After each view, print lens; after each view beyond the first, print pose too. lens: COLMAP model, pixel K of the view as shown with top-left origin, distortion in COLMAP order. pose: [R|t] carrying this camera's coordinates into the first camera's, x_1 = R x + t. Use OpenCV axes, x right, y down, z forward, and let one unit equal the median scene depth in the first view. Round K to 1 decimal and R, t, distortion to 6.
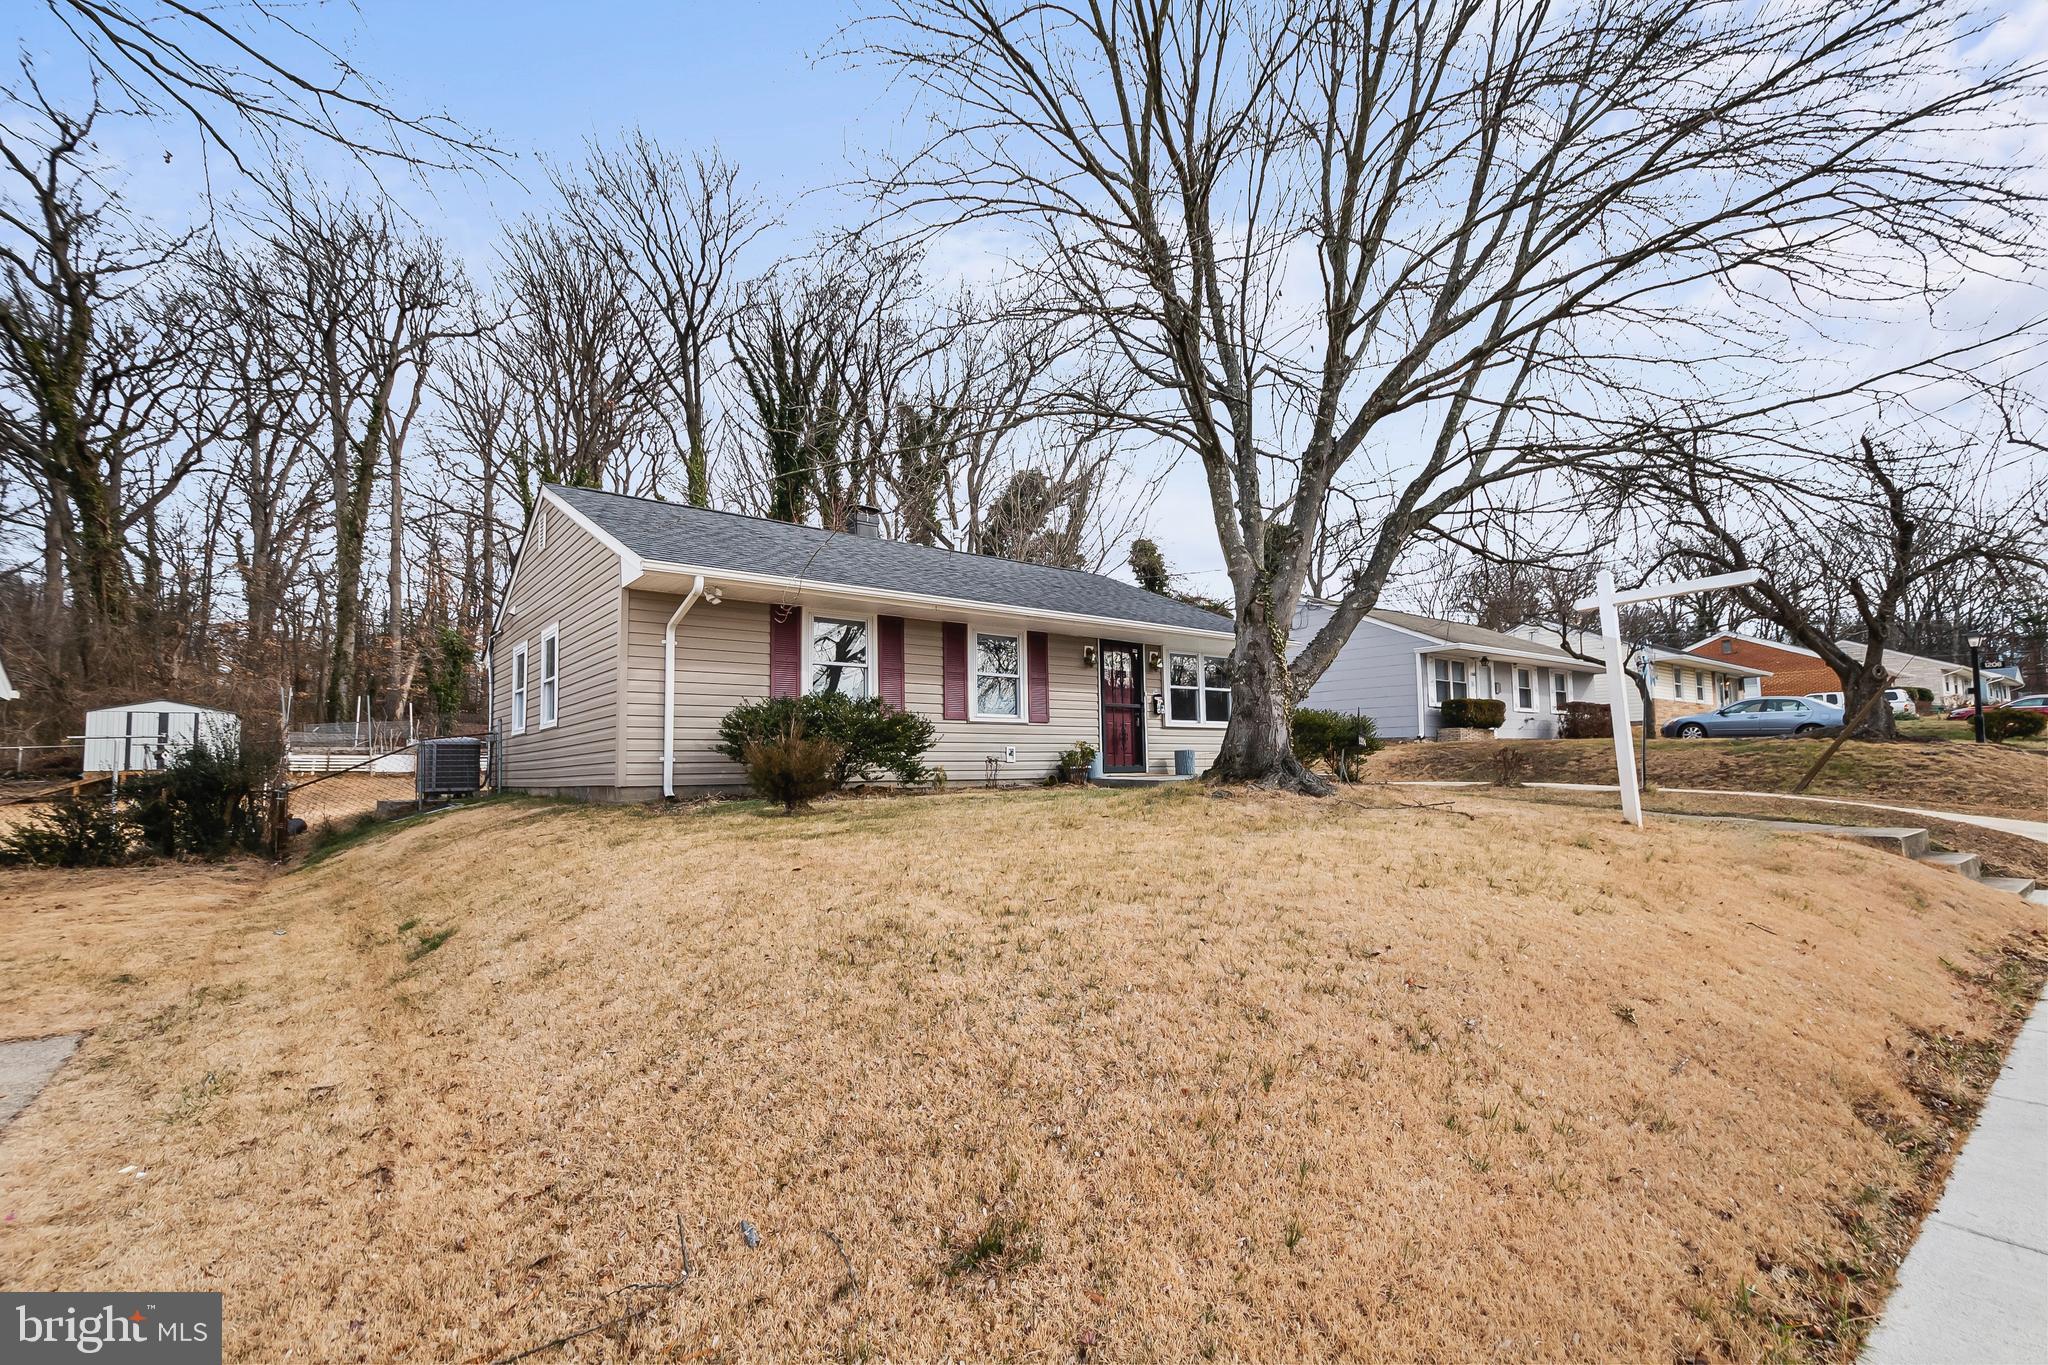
lens RADIAL K [[903.6, 0, 1045.0], [0, 903.6, 712.8], [0, 0, 1]] dist [0.008730, 0.000042]
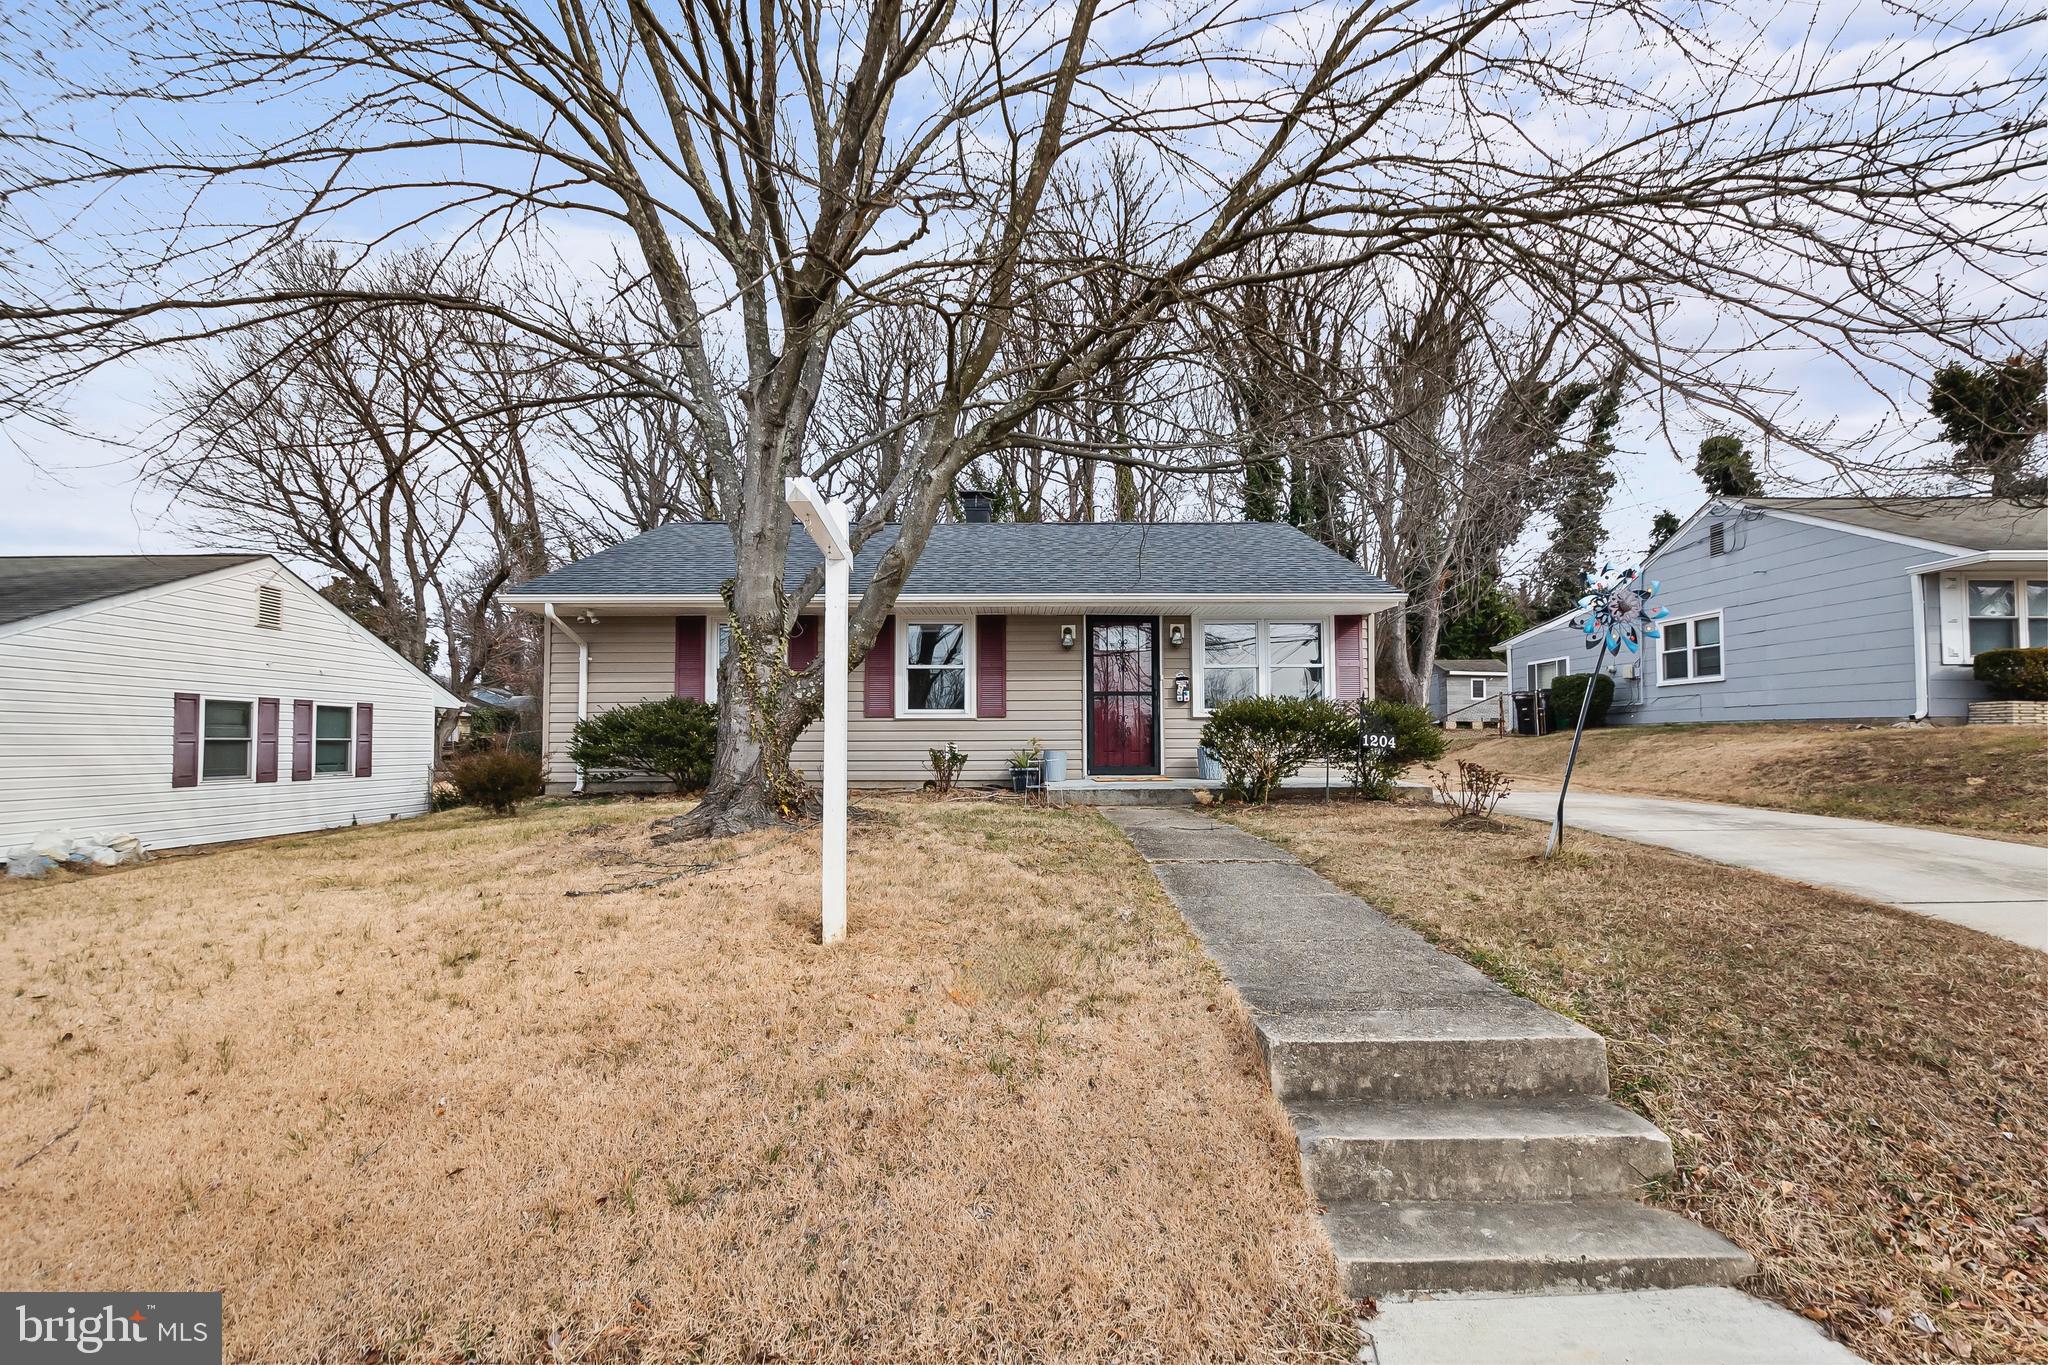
lens RADIAL K [[903.6, 0, 1045.0], [0, 903.6, 712.8], [0, 0, 1]] dist [0.008730, 0.000042]
pose [[0.786363, -0.007590, -0.617718, 0.577973], [0.030457, 0.999185, 0.026496, -0.015493], [0.617014, -0.039649, 0.785953, 0.331227]]
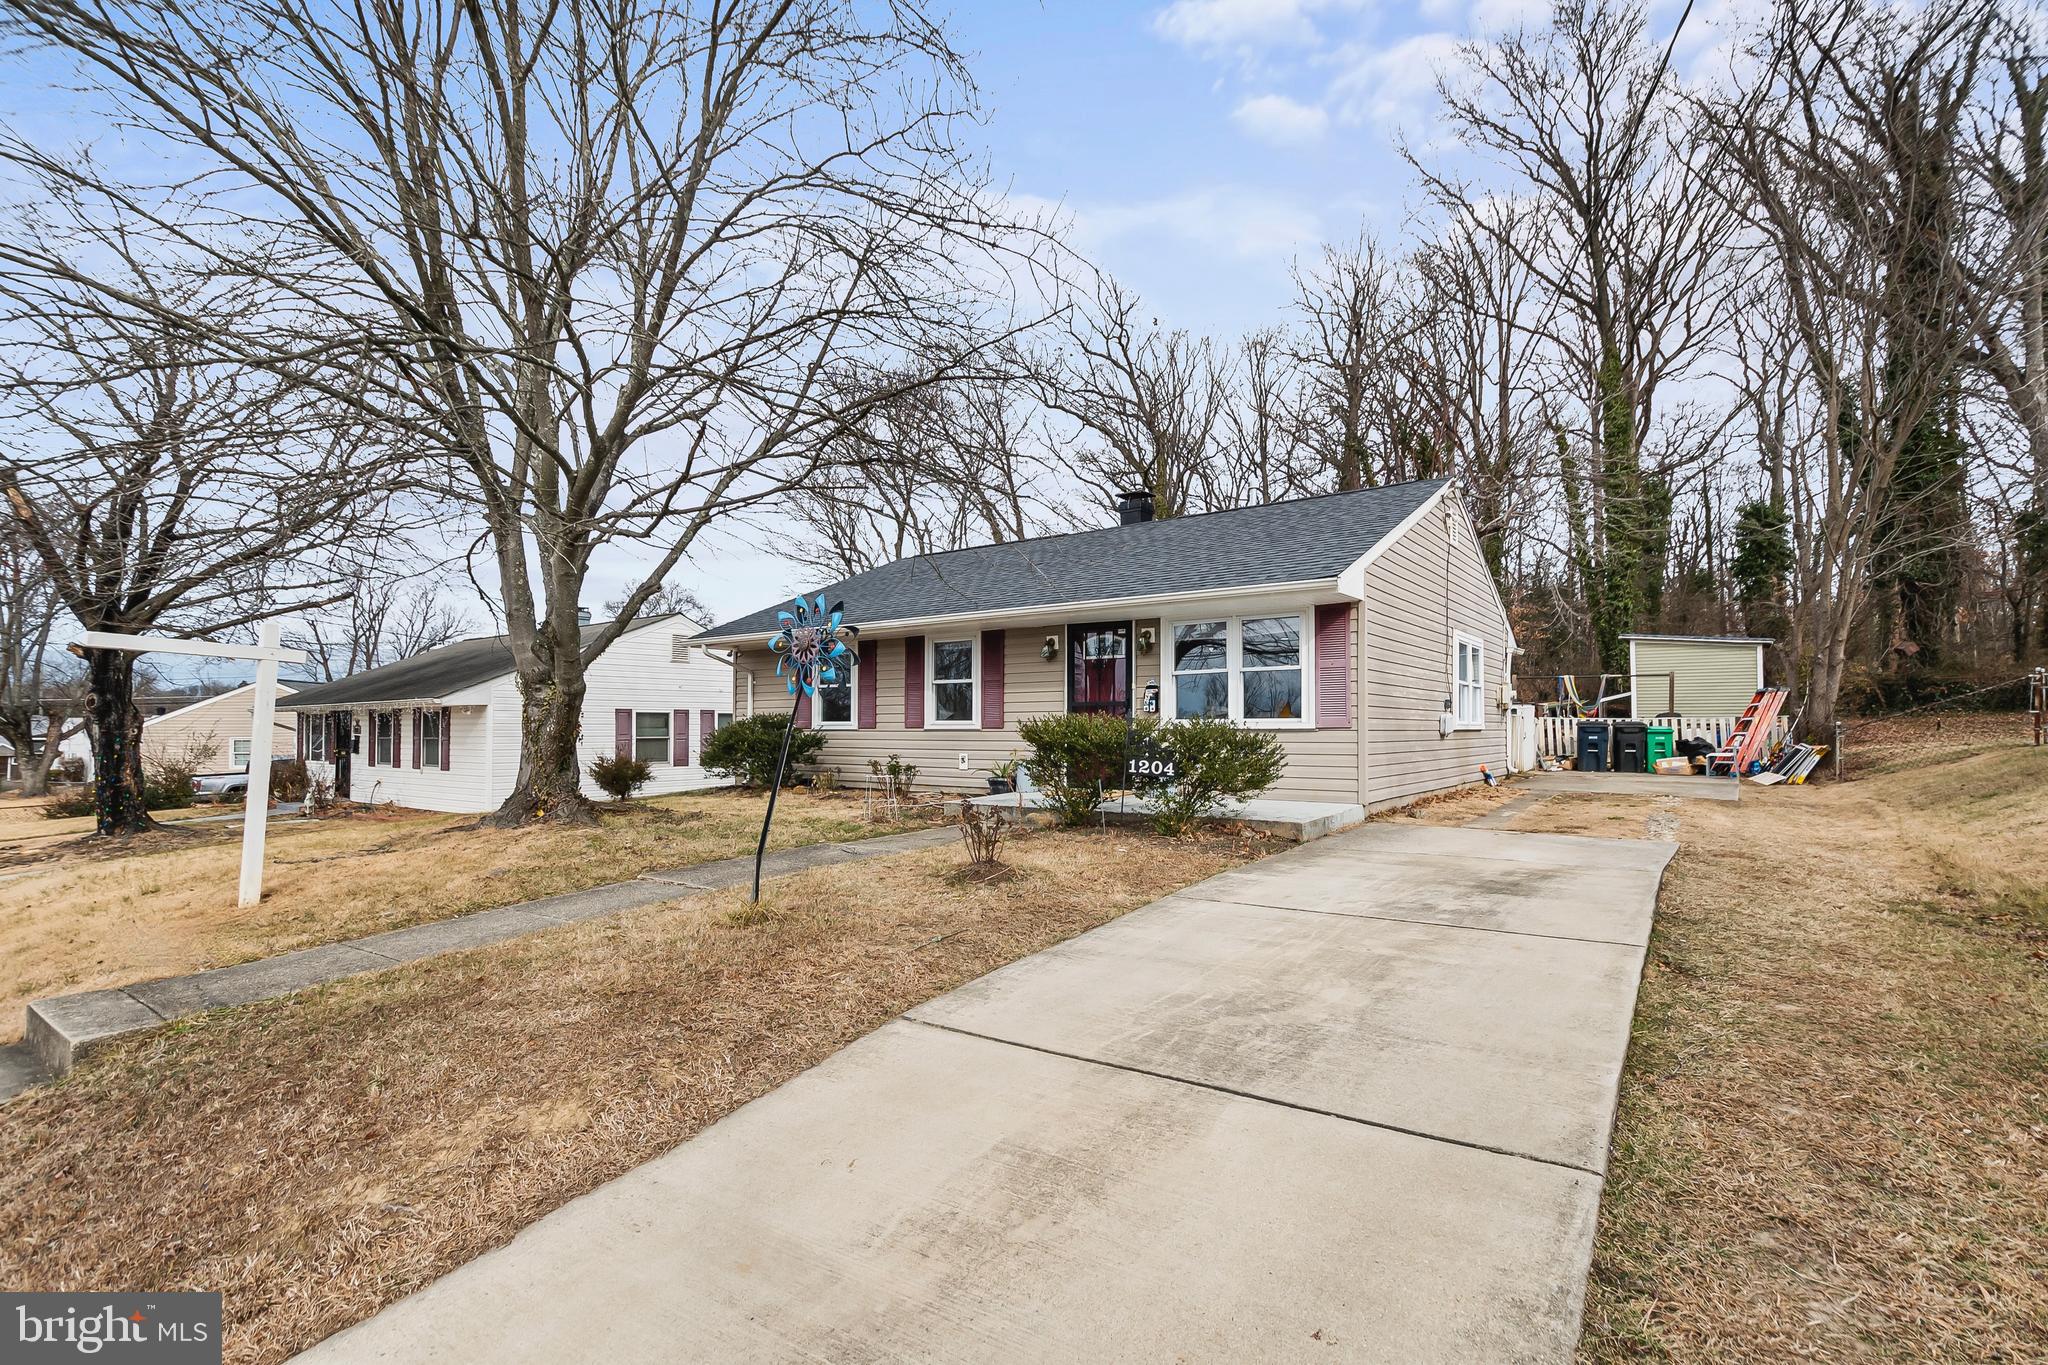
lens RADIAL K [[903.6, 0, 1045.0], [0, 903.6, 712.8], [0, 0, 1]] dist [0.008730, 0.000042]
pose [[0.254640, -0.003922, -0.967028, 0.902338], [0.048631, 0.998778, 0.008755, -0.010100], [0.965812, -0.049257, 0.254520, 0.807942]]
